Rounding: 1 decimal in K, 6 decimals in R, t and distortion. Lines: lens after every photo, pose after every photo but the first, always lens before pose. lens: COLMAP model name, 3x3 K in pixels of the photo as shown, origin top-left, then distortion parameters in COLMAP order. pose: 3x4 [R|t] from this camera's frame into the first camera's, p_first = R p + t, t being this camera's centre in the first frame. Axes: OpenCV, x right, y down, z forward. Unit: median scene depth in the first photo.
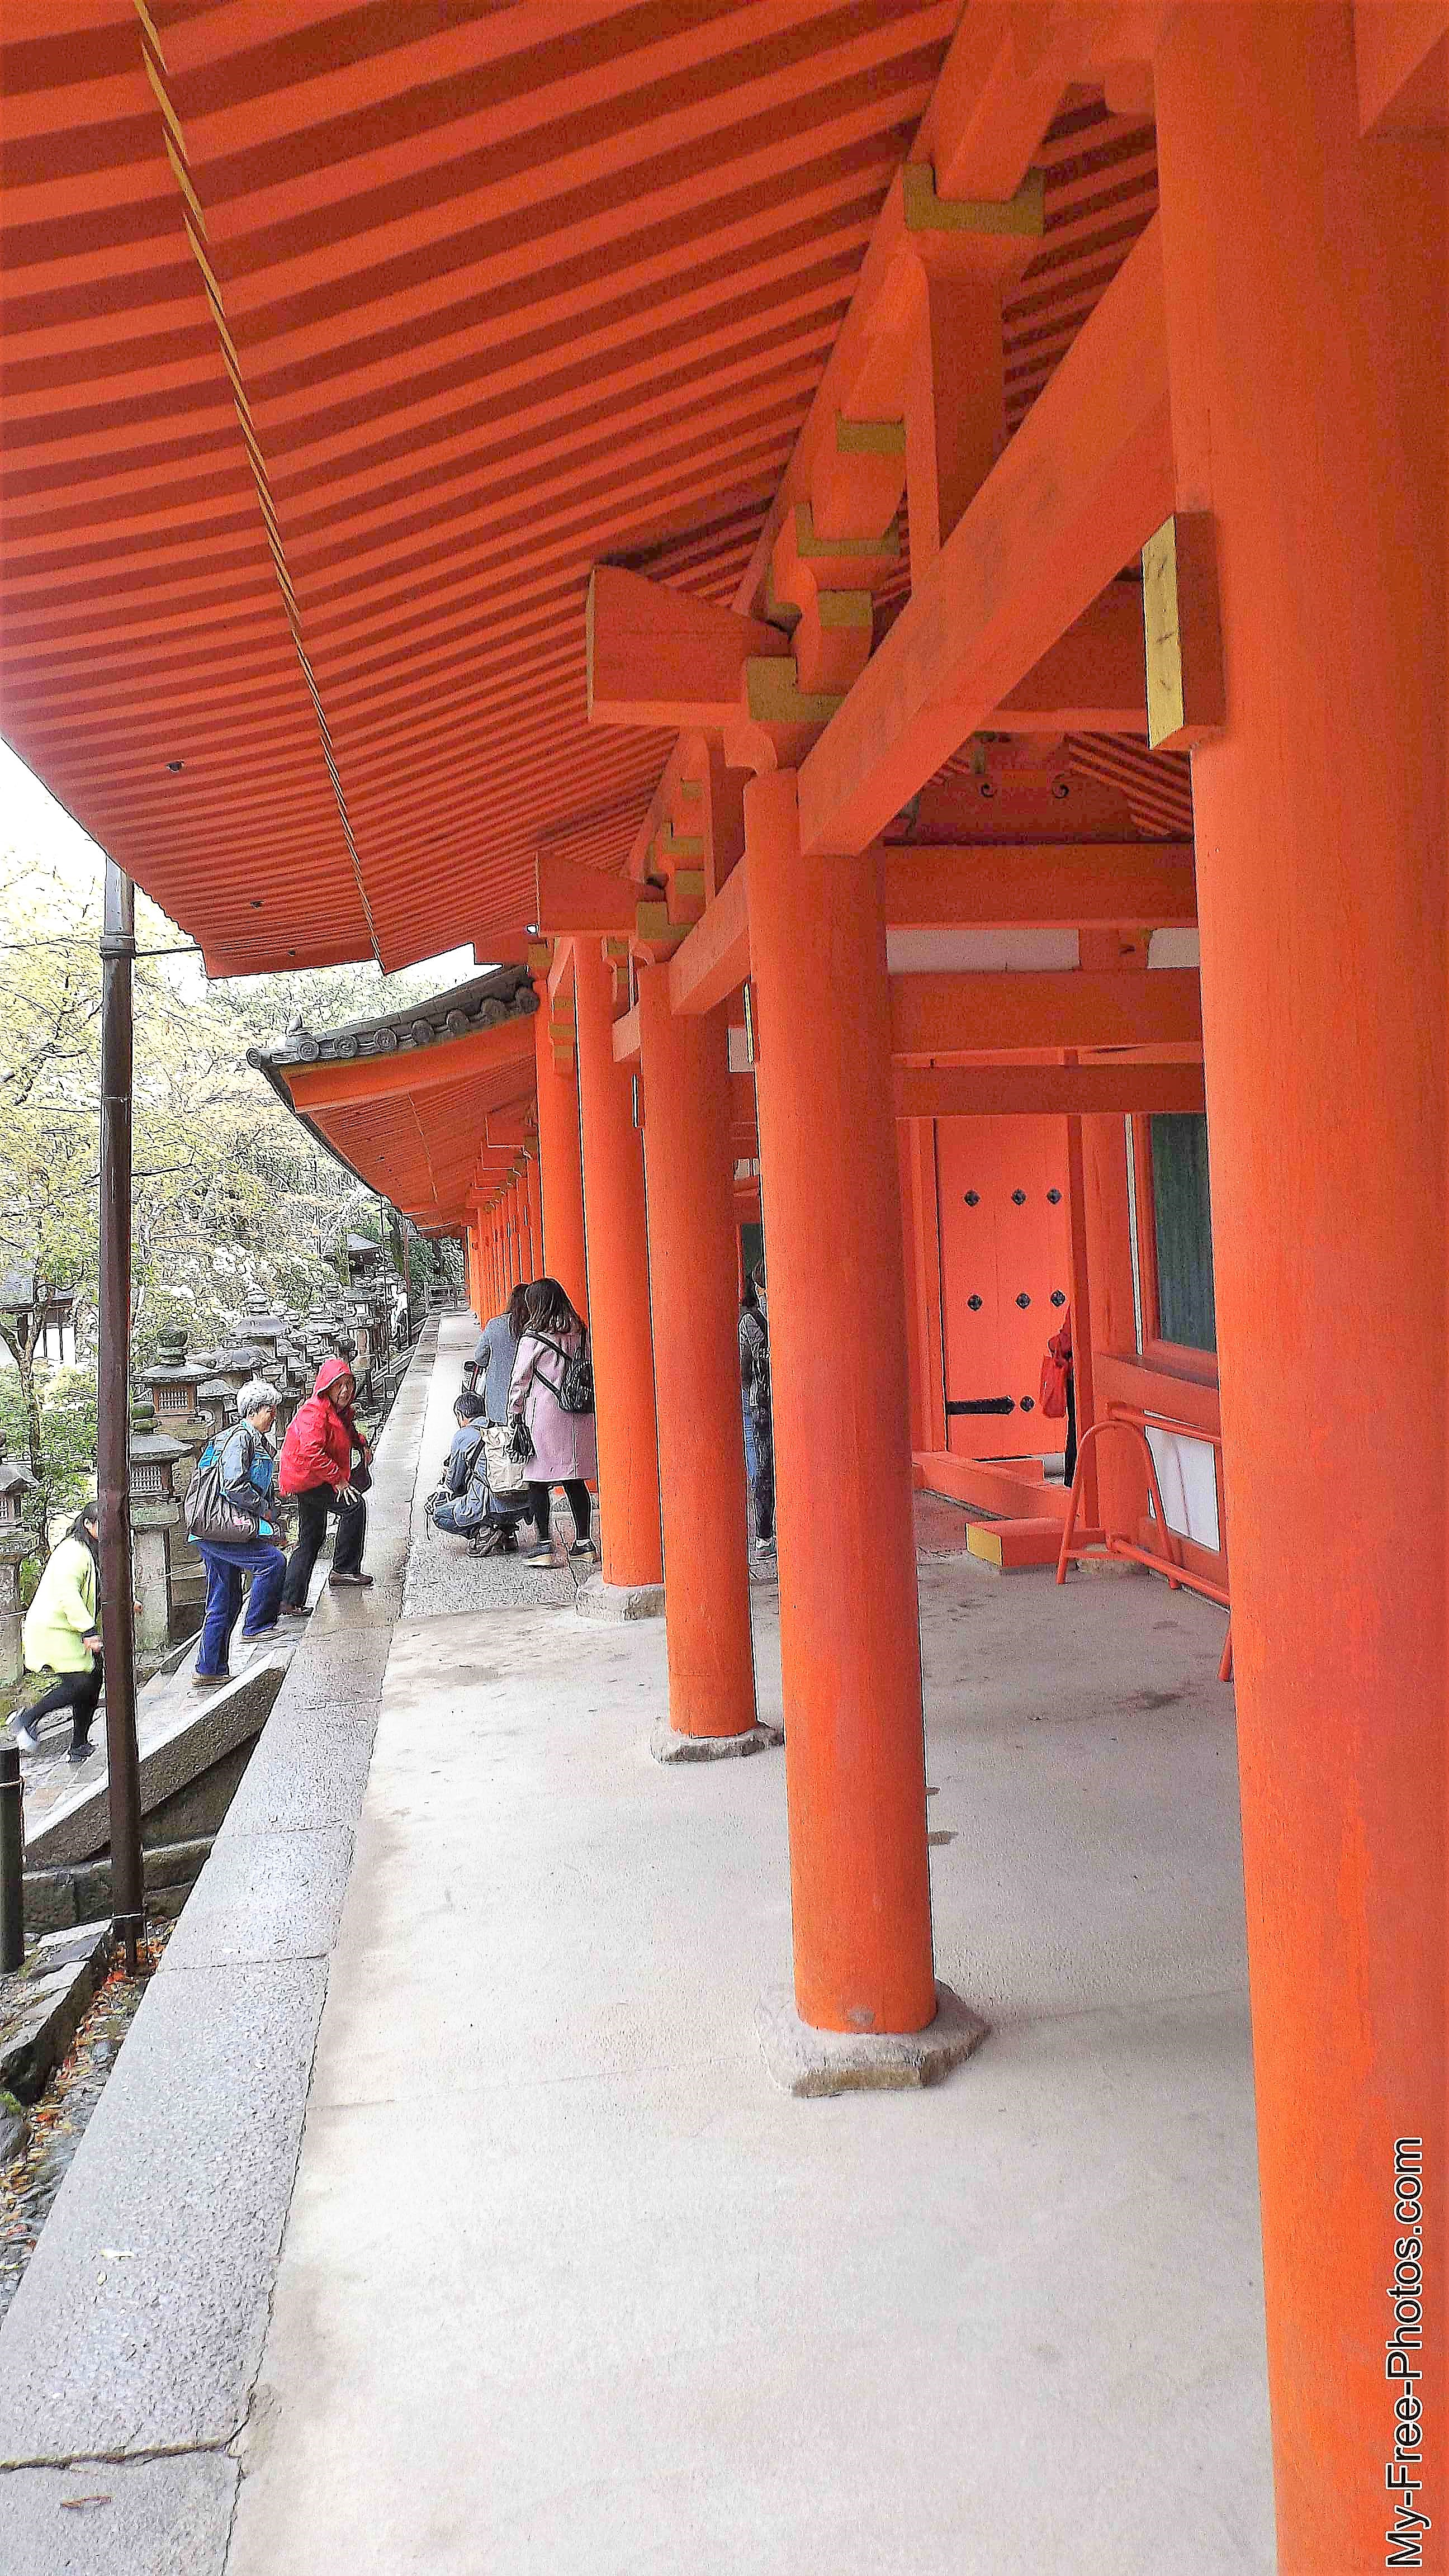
lens RADIAL K [[1867.6, 0, 756.1], [0, 1867.6, 1304.5], [0, 0, 1]] dist [0.018304, 0.001081]
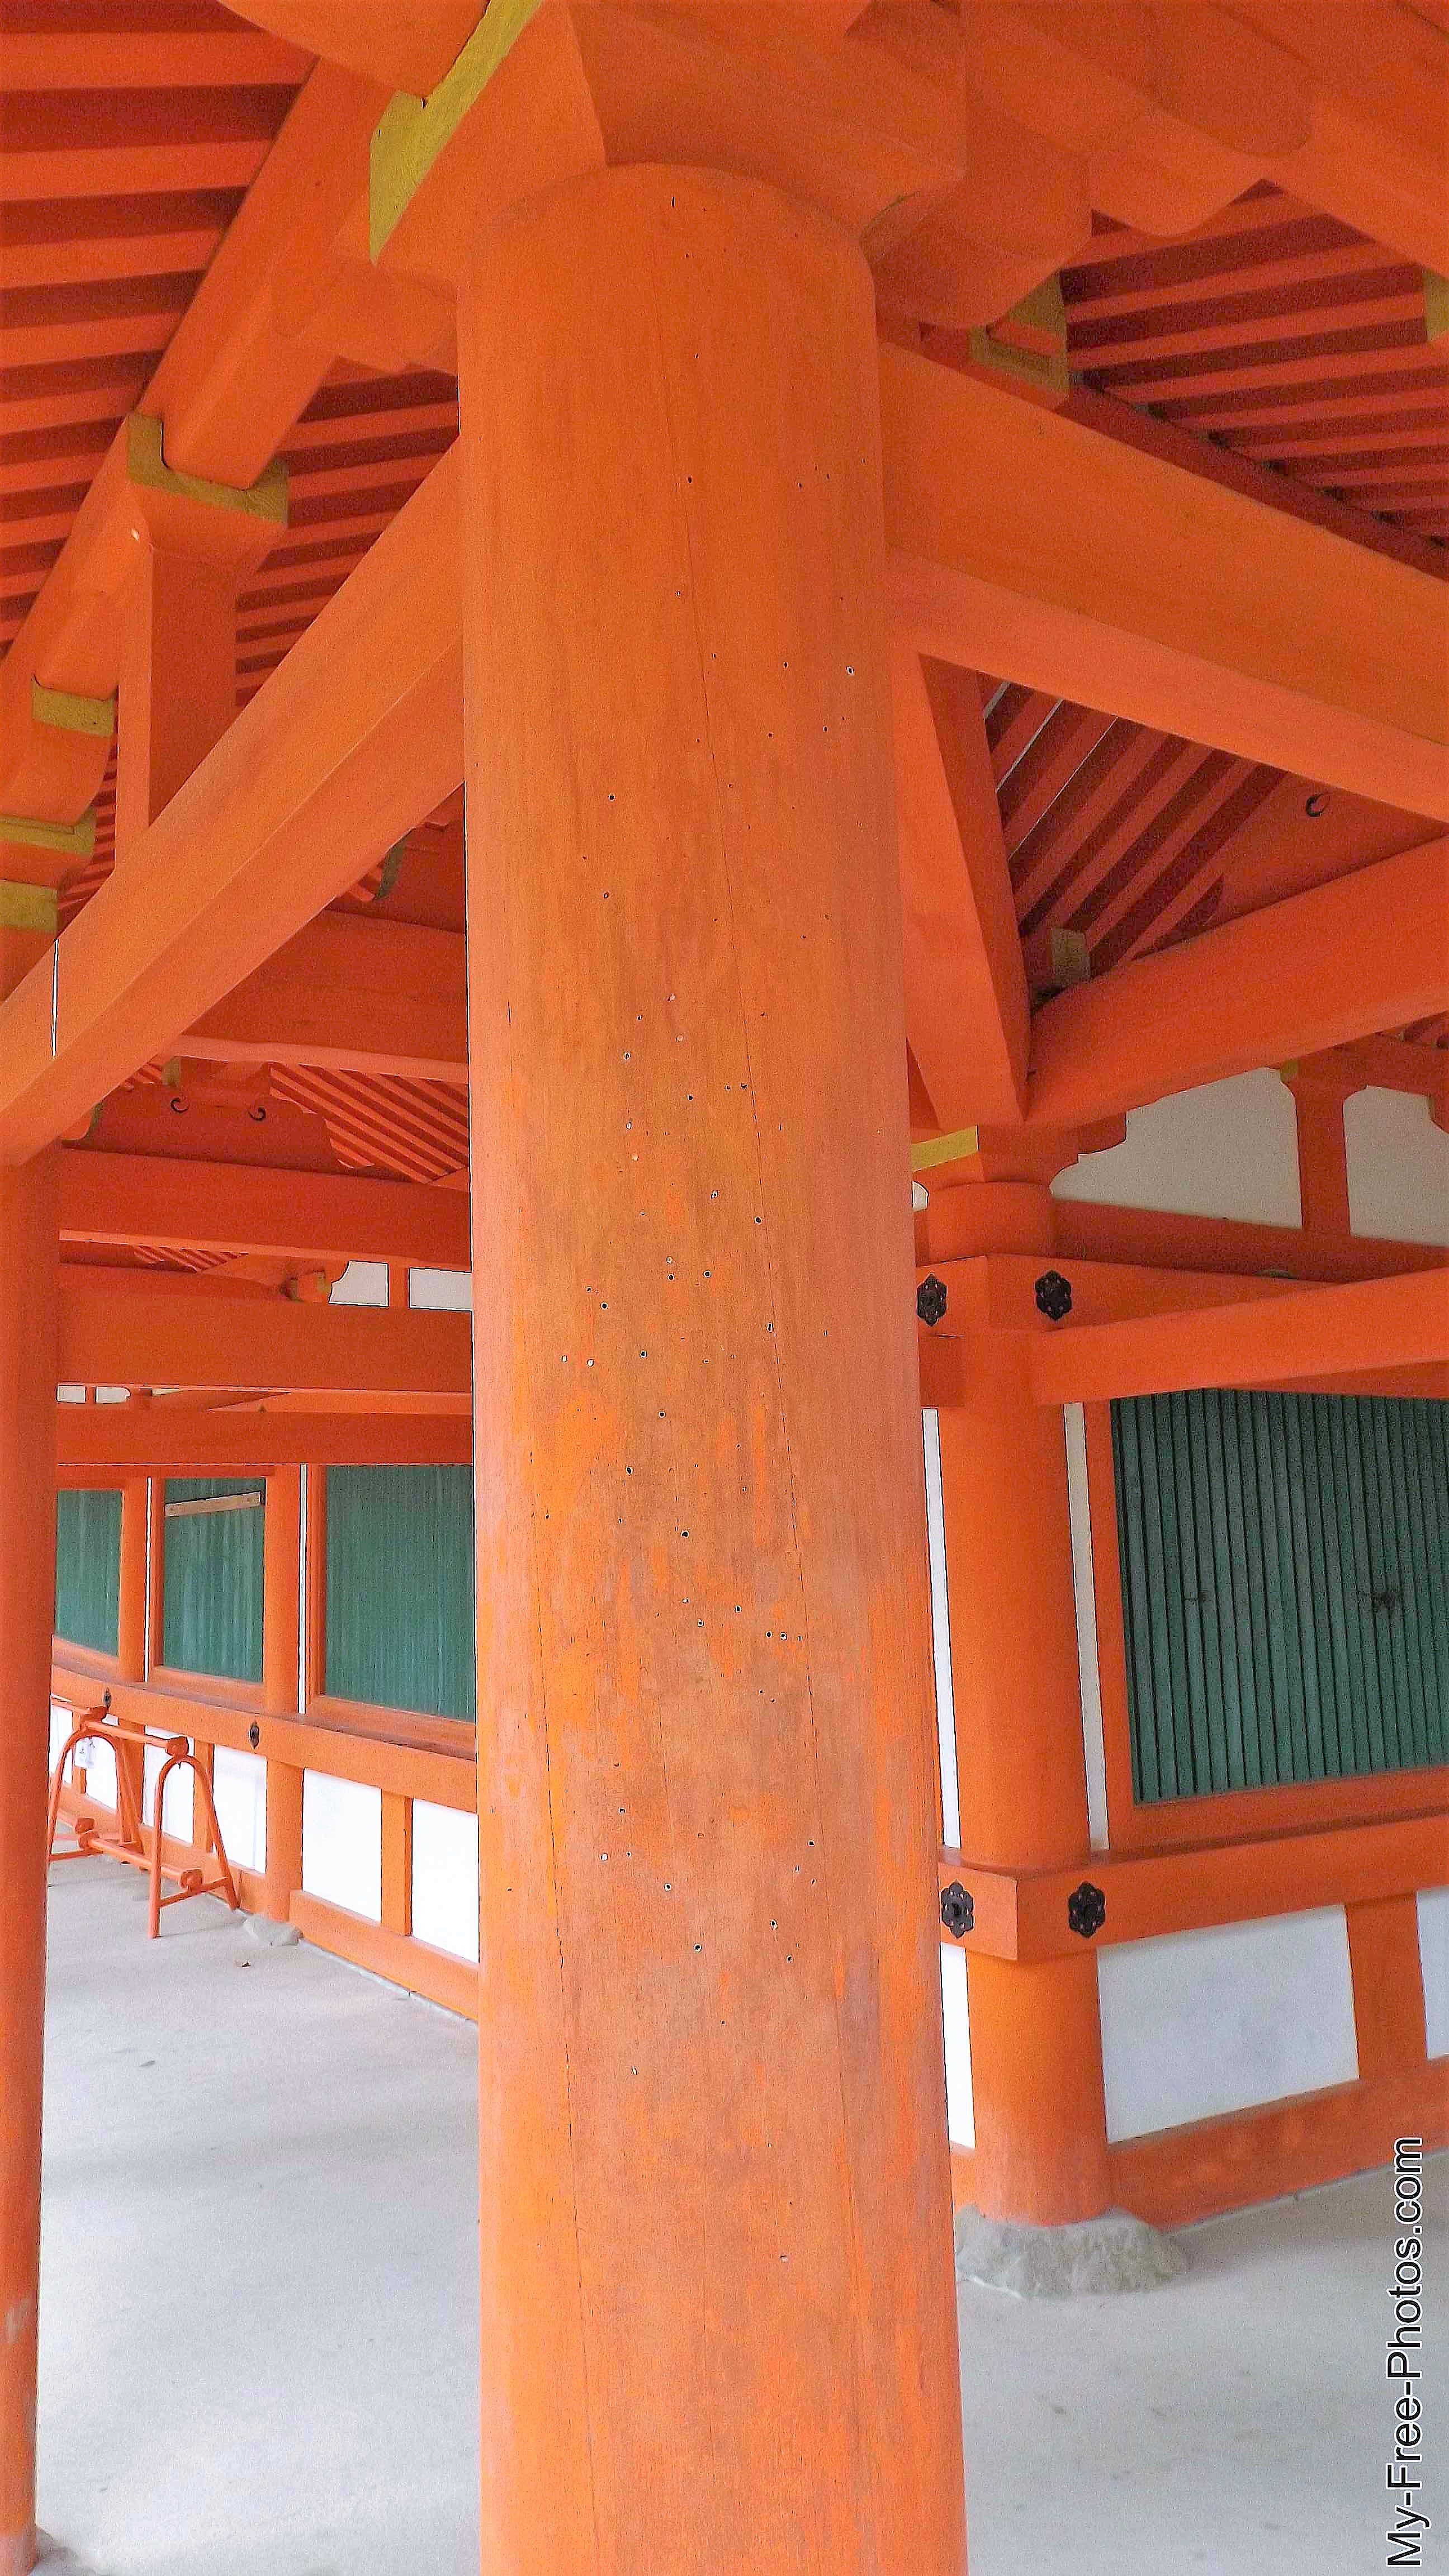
lens RADIAL K [[1867.6, 0, 756.1], [0, 1867.6, 1304.5], [0, 0, 1]] dist [0.018304, 0.001081]
pose [[0.905232, 0.075411, 0.418172, 0.003545], [0.001994, 0.983361, -0.181652, -0.019851], [-0.424912, 0.165271, 0.890020, 0.147792]]
